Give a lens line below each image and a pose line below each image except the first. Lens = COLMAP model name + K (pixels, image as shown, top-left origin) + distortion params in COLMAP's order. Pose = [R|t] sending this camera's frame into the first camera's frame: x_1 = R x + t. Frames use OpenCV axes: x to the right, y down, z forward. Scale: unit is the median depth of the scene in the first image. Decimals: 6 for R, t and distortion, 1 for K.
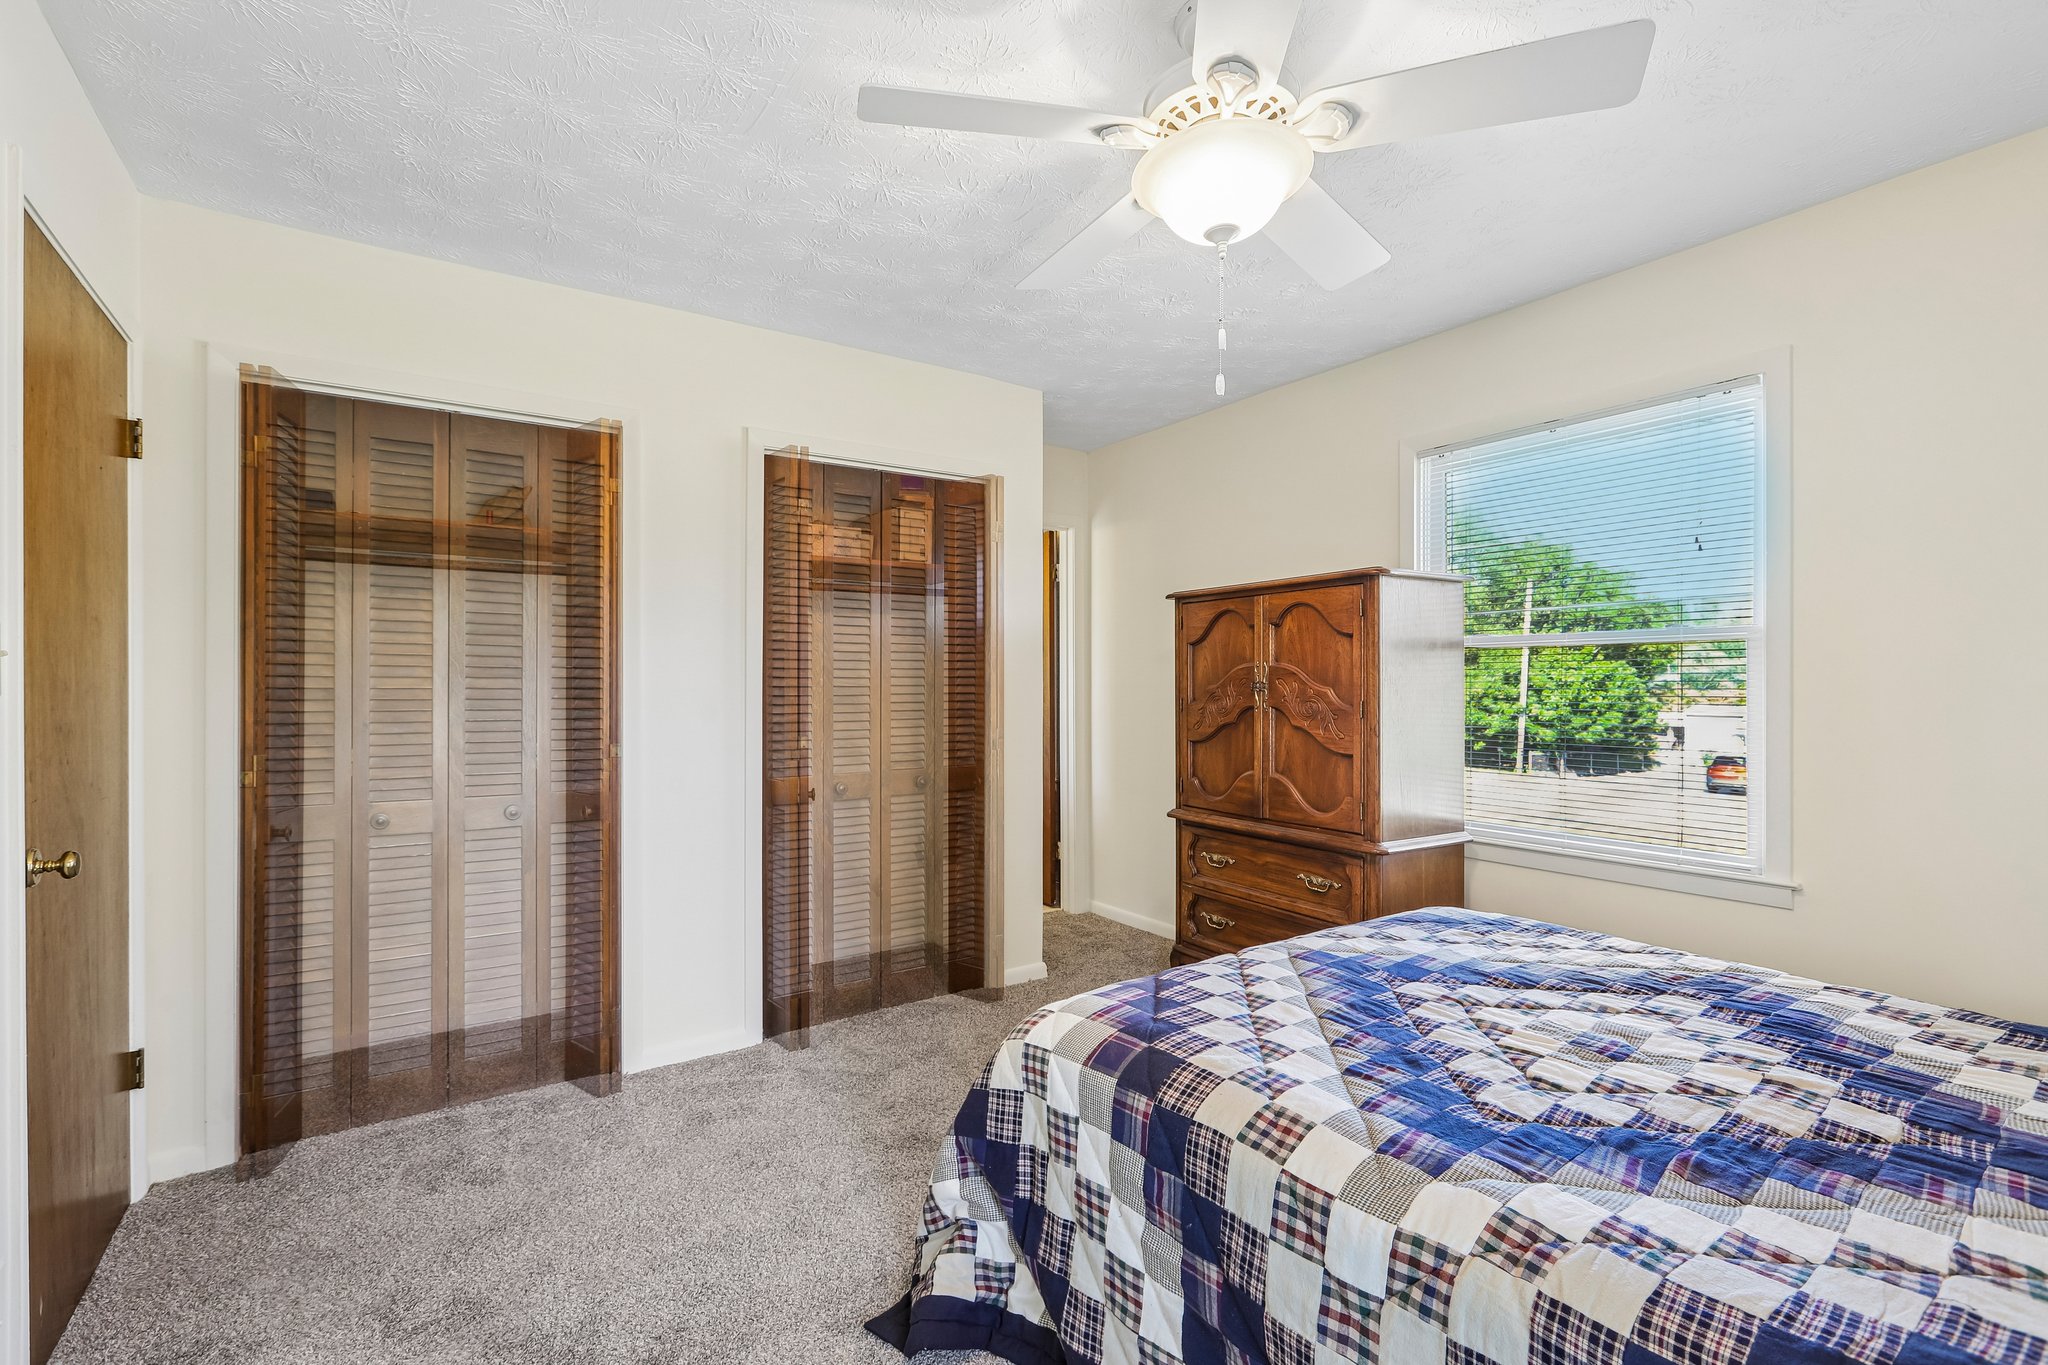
lens RADIAL K [[918.0, 0, 1024.7], [0, 918.0, 687.3], [0, 0, 1]] dist [-0.004193, 0.001447]
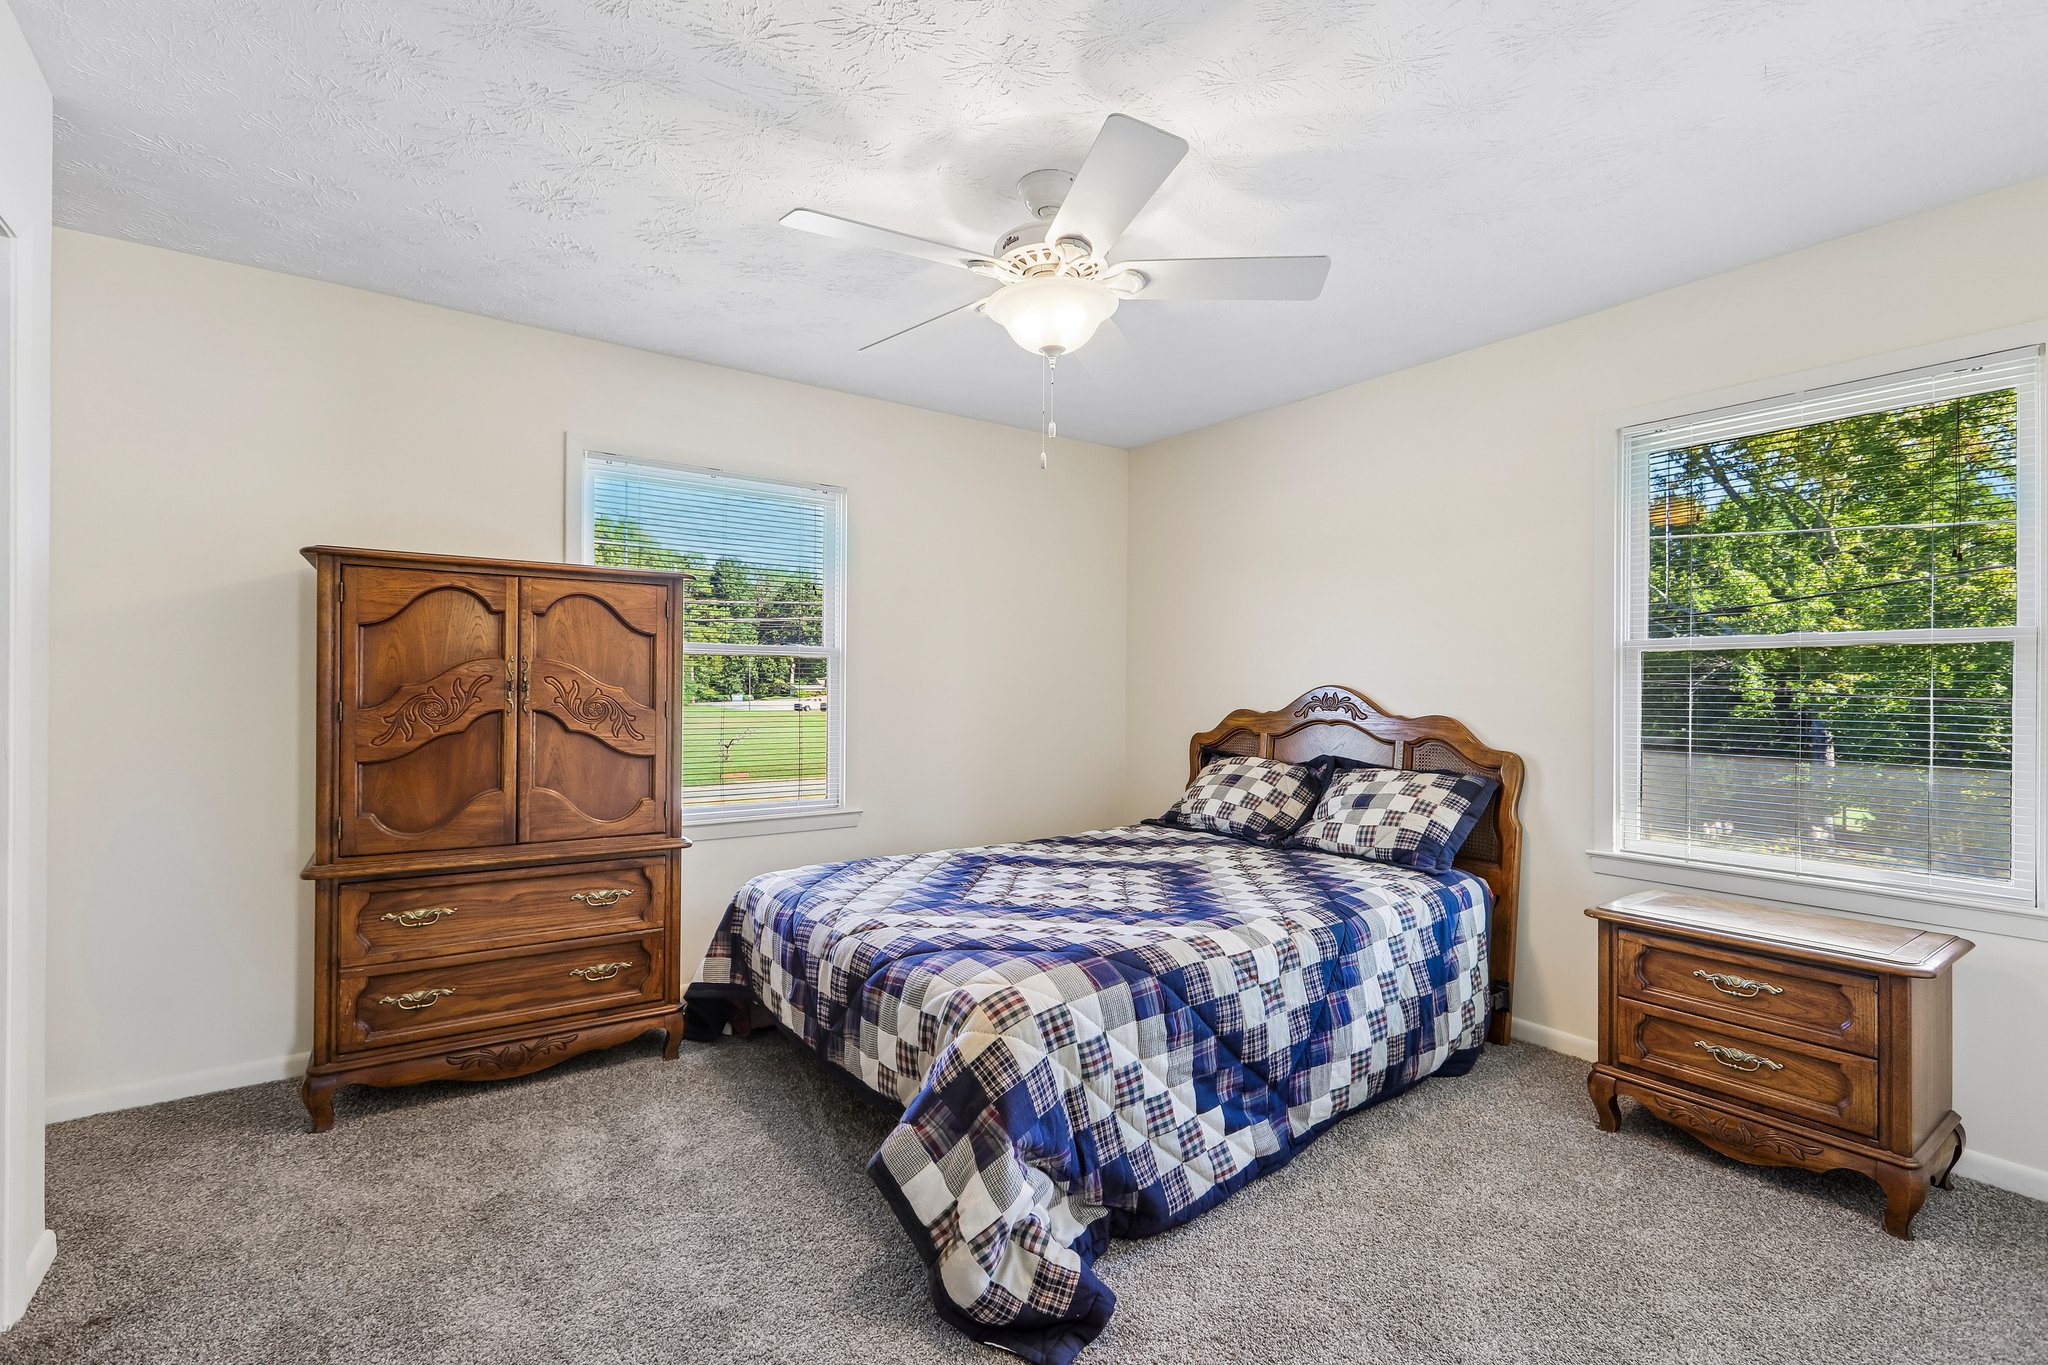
lens RADIAL K [[918.0, 0, 1024.7], [0, 918.0, 687.3], [0, 0, 1]] dist [-0.004193, 0.001447]
pose [[-0.039742, 0.006180, 0.999191, -1.028480], [-0.006233, 0.999960, -0.006432, 0.005488], [-0.999191, -0.006484, -0.039702, 1.000554]]
